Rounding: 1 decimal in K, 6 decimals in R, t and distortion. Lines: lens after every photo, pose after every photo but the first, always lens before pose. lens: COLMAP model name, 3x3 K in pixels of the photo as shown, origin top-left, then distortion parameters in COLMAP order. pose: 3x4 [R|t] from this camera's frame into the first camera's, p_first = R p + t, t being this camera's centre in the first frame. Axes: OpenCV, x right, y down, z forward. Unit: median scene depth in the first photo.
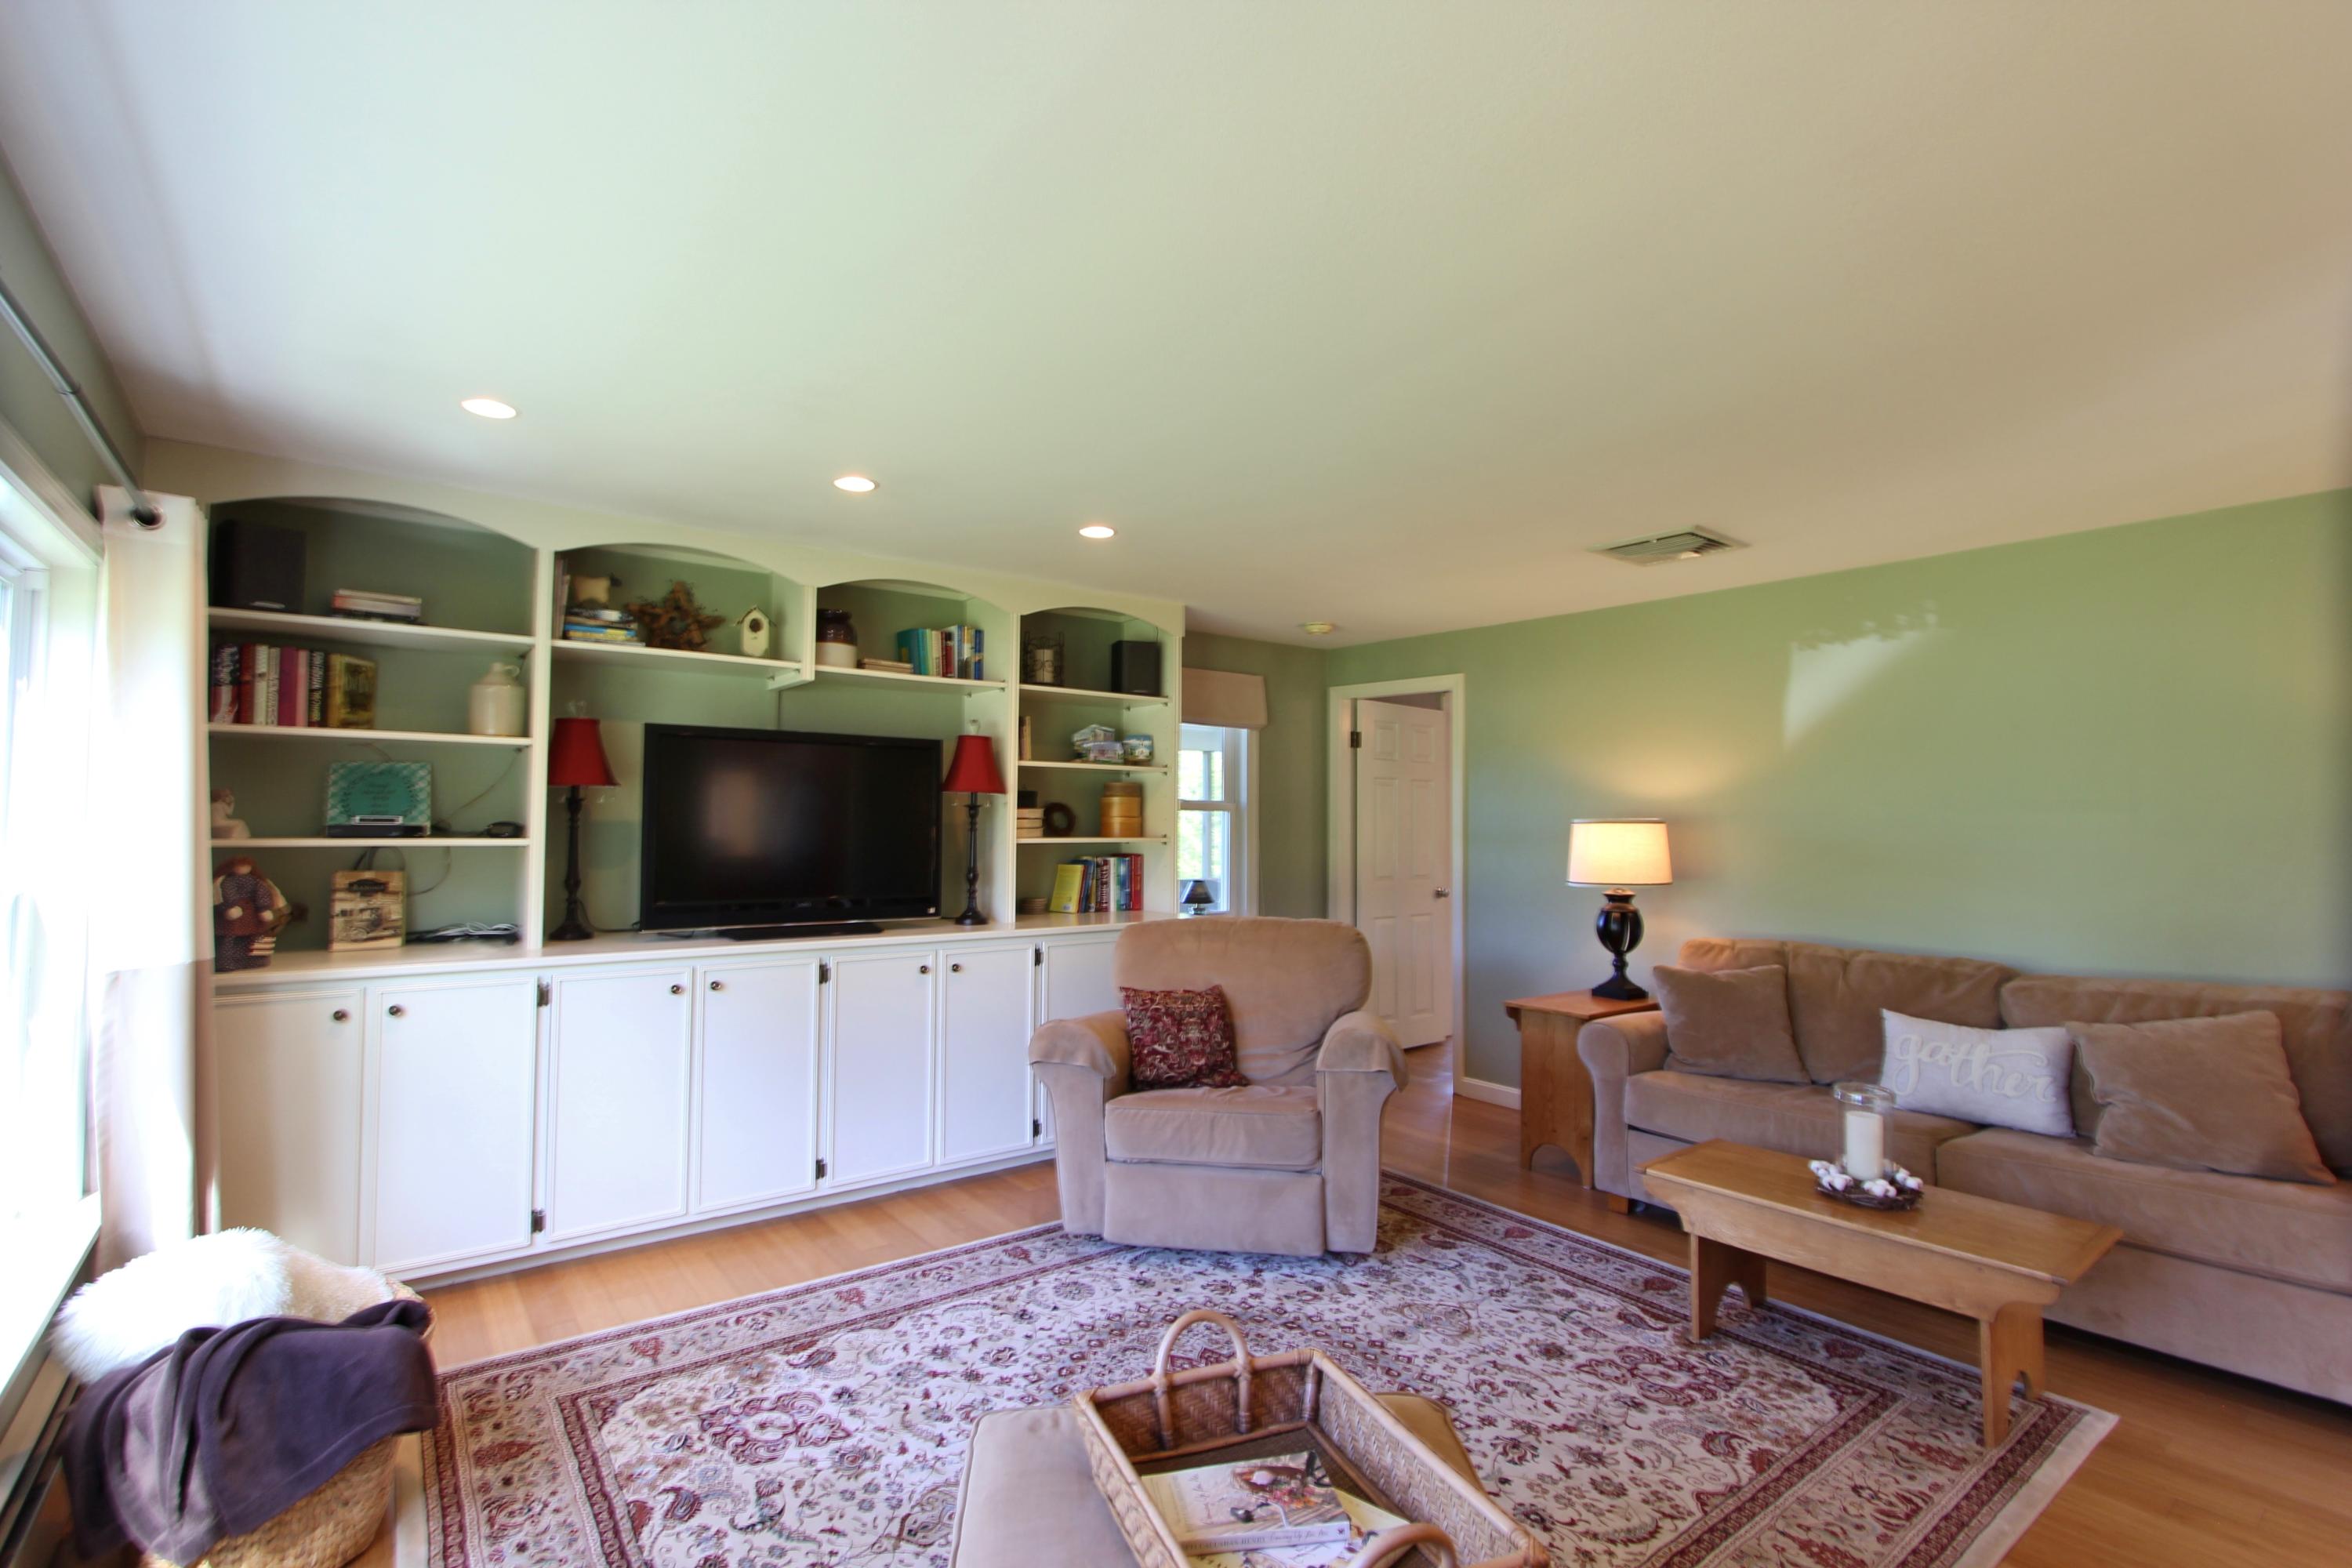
lens RADIAL K [[1080.4, 0, 1162.3], [0, 1080.4, 783.7], [0, 0, 1]] dist [-0.017813, 0.000732]
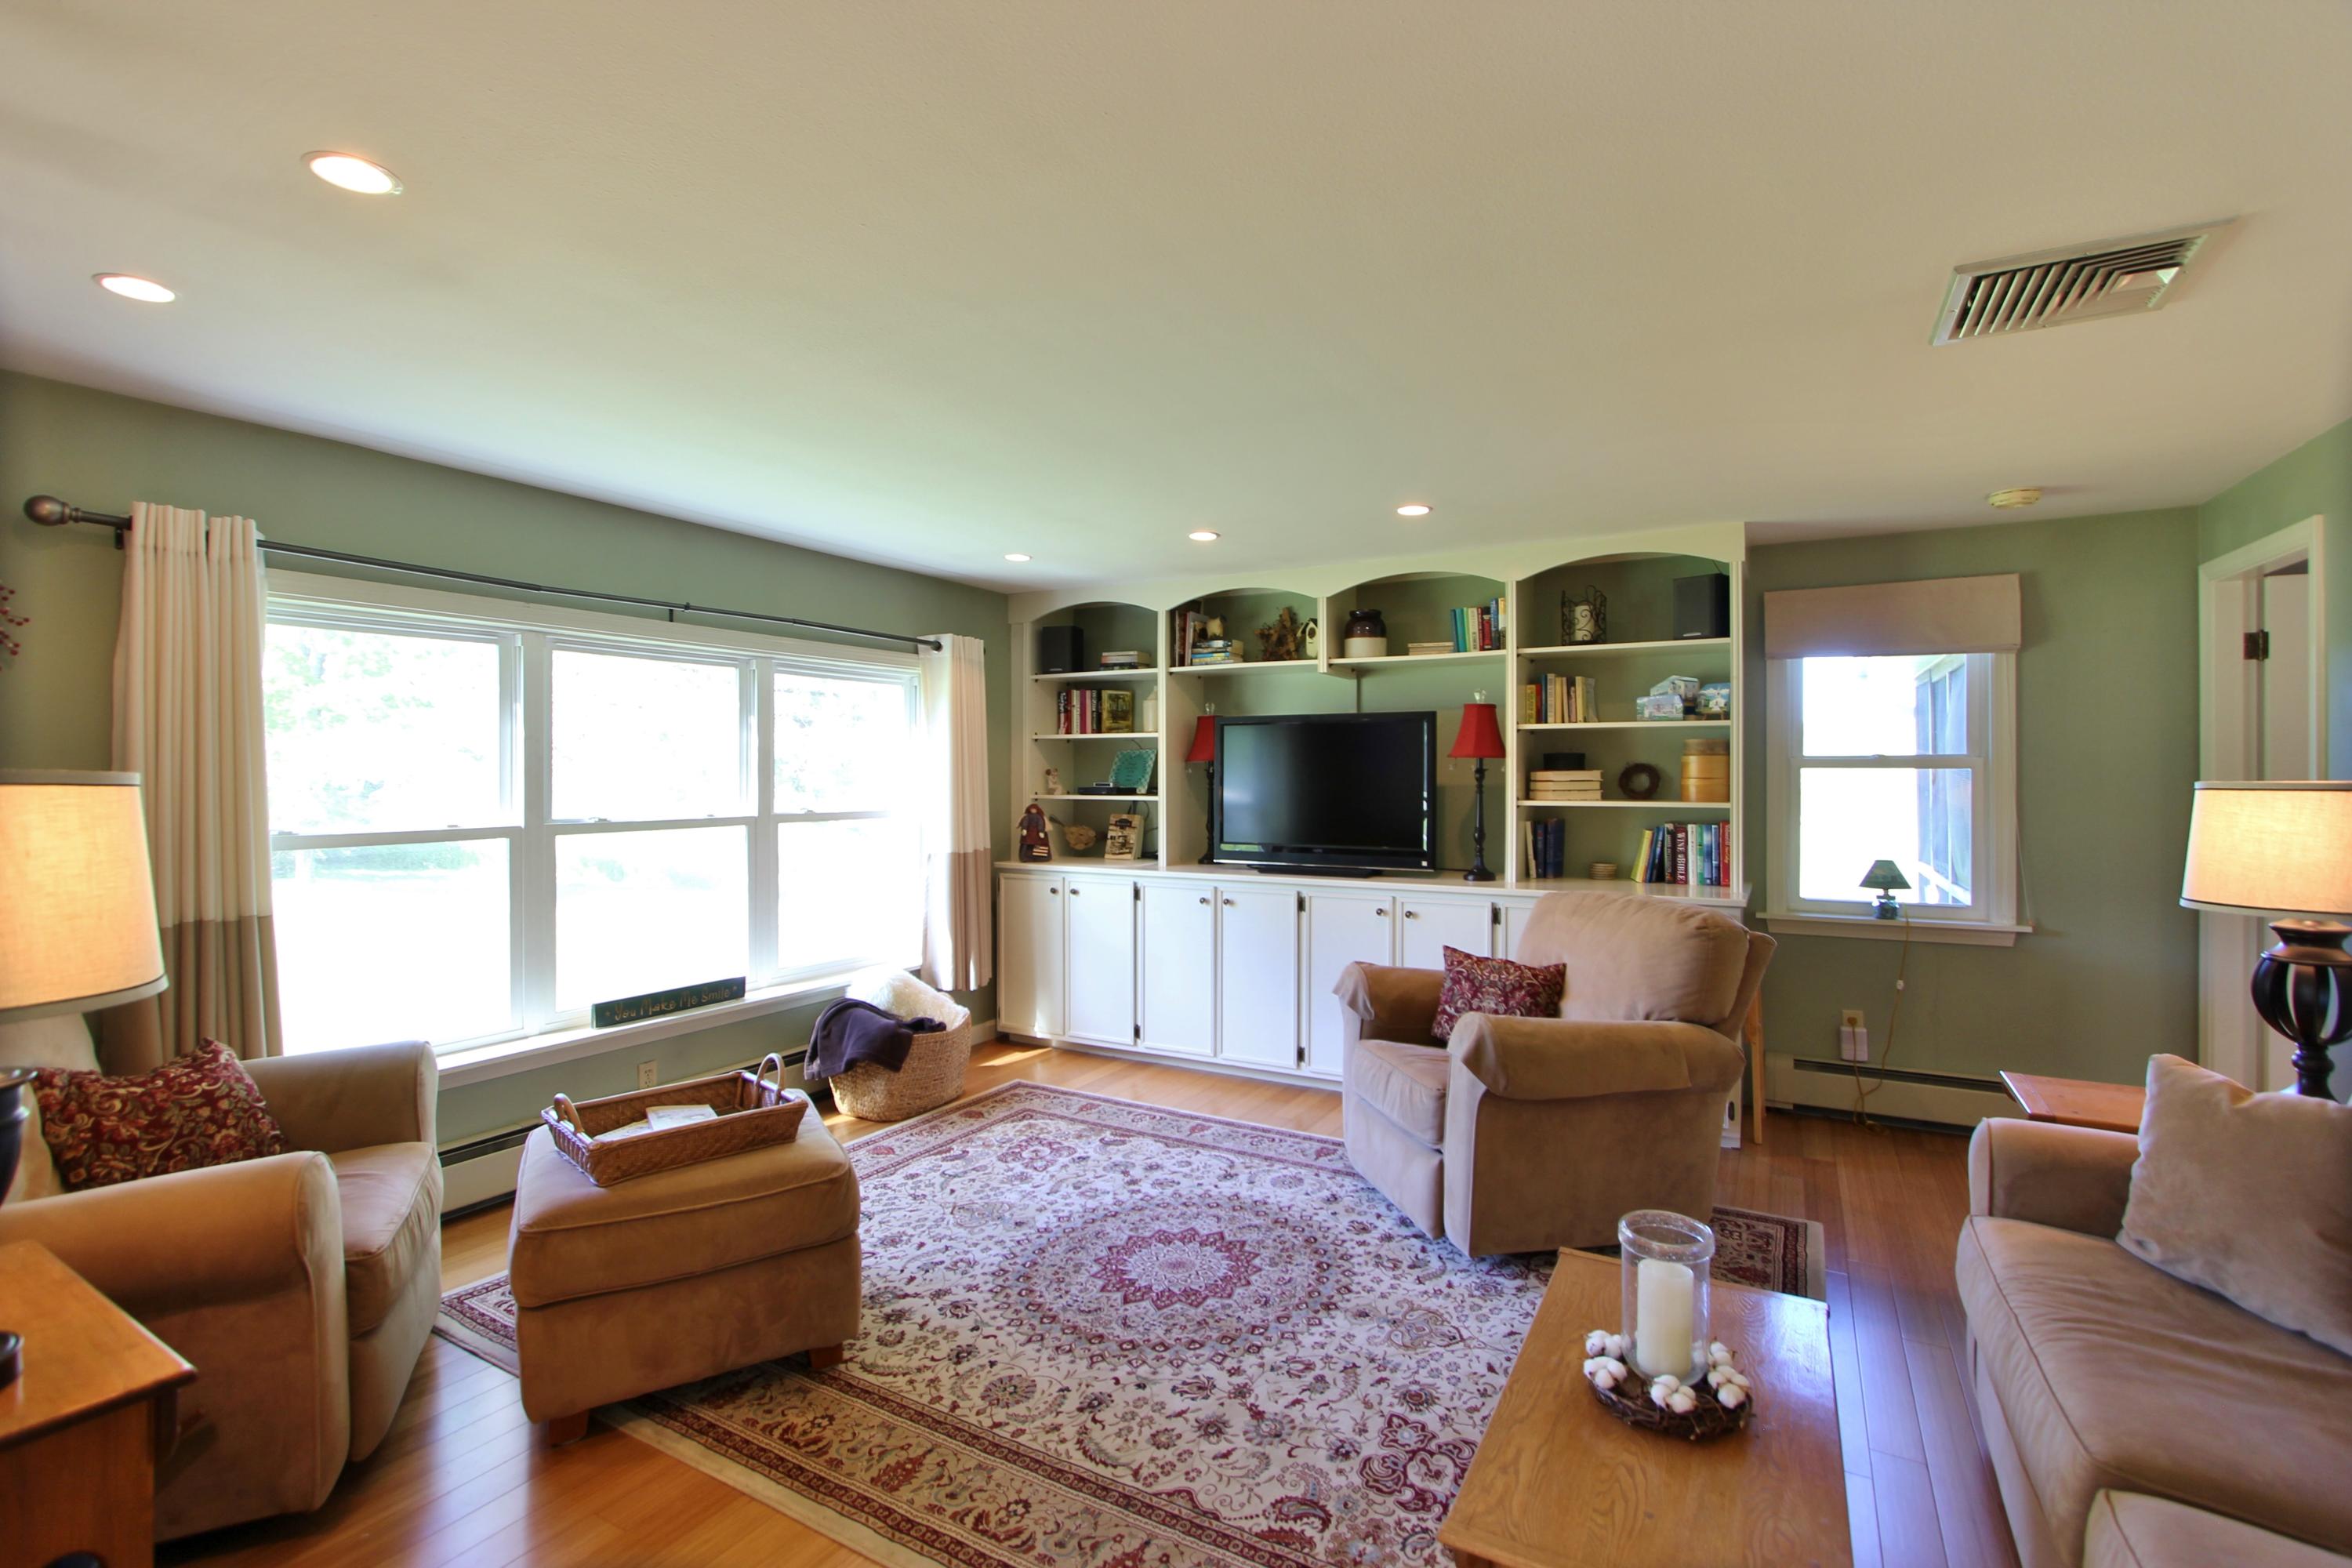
lens RADIAL K [[1069.4, 0, 1178.4], [0, 1069.4, 776.5], [0, 0, 1]] dist [-0.022769, 0.000173]
pose [[0.394424, -0.005609, -0.918911, 0.941230], [0.036807, 0.999275, 0.009699, 0.008483], [0.918191, -0.037649, 0.394345, 0.437830]]
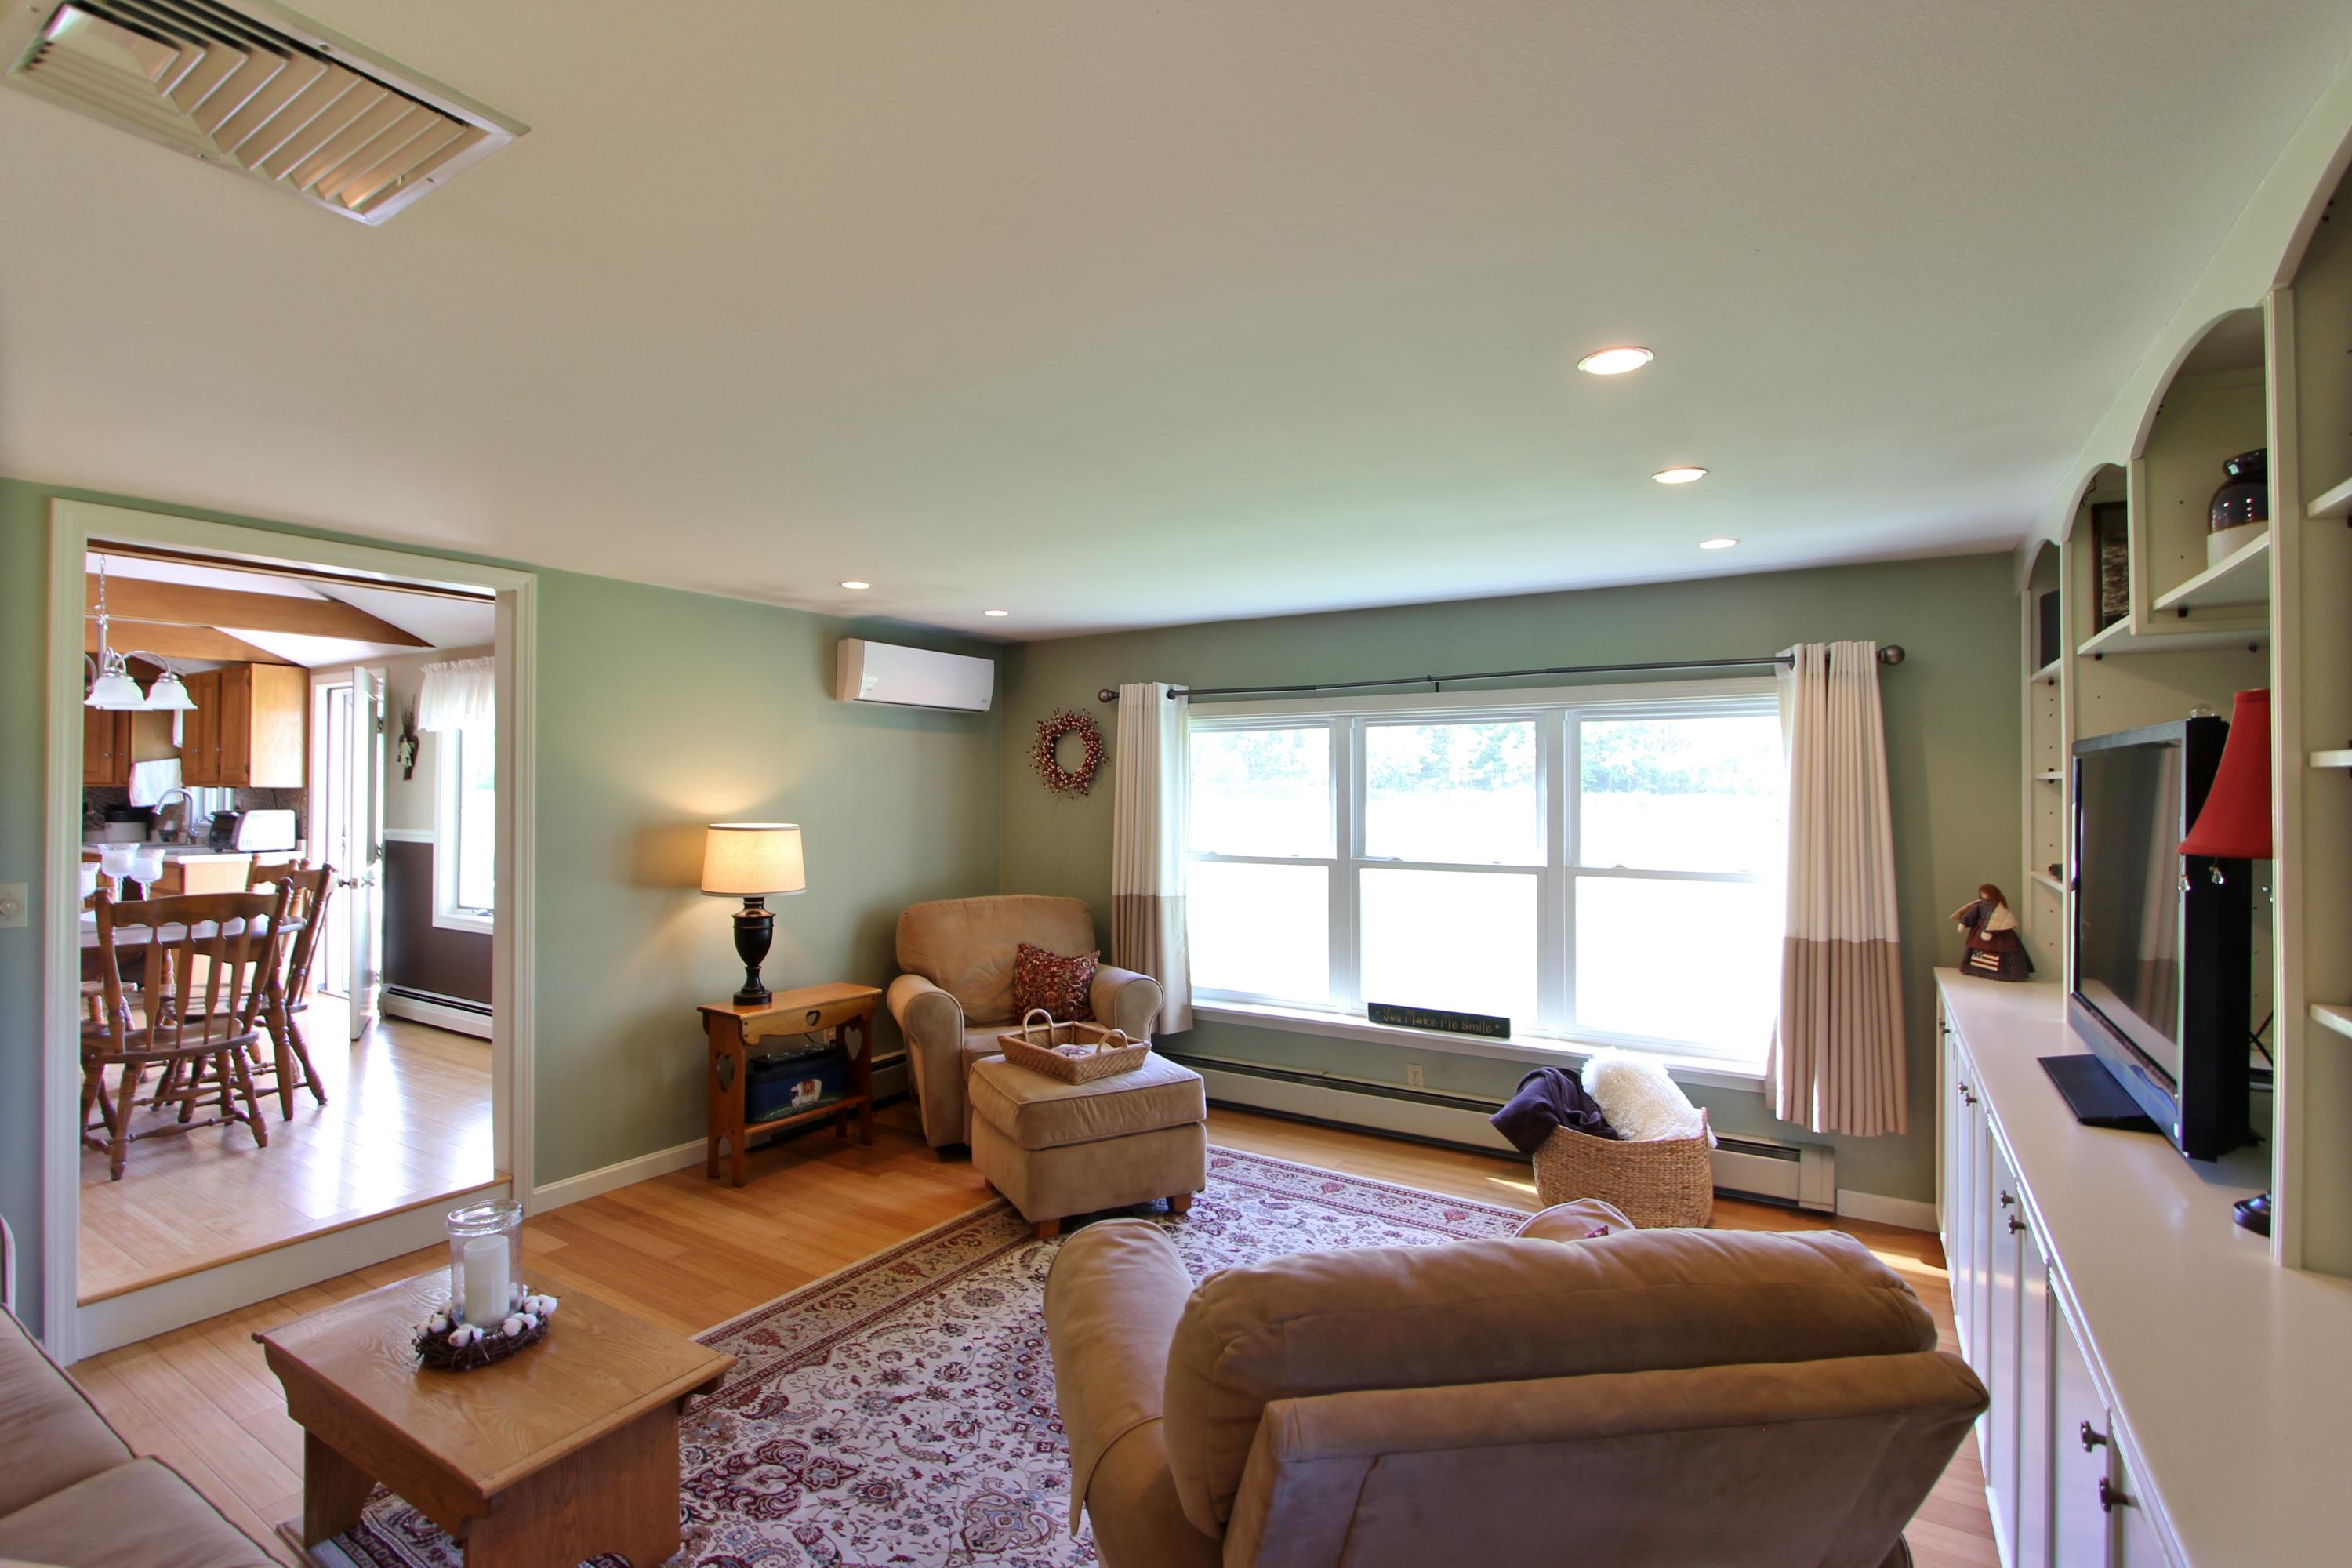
lens RADIAL K [[1069.4, 0, 1178.4], [0, 1069.4, 776.5], [0, 0, 1]] dist [-0.022769, 0.000173]
pose [[-0.934503, -0.012634, -0.355732, 0.387996], [0.004044, 0.998929, -0.046100, -0.002812], [0.355933, -0.044519, -0.933450, 1.656753]]
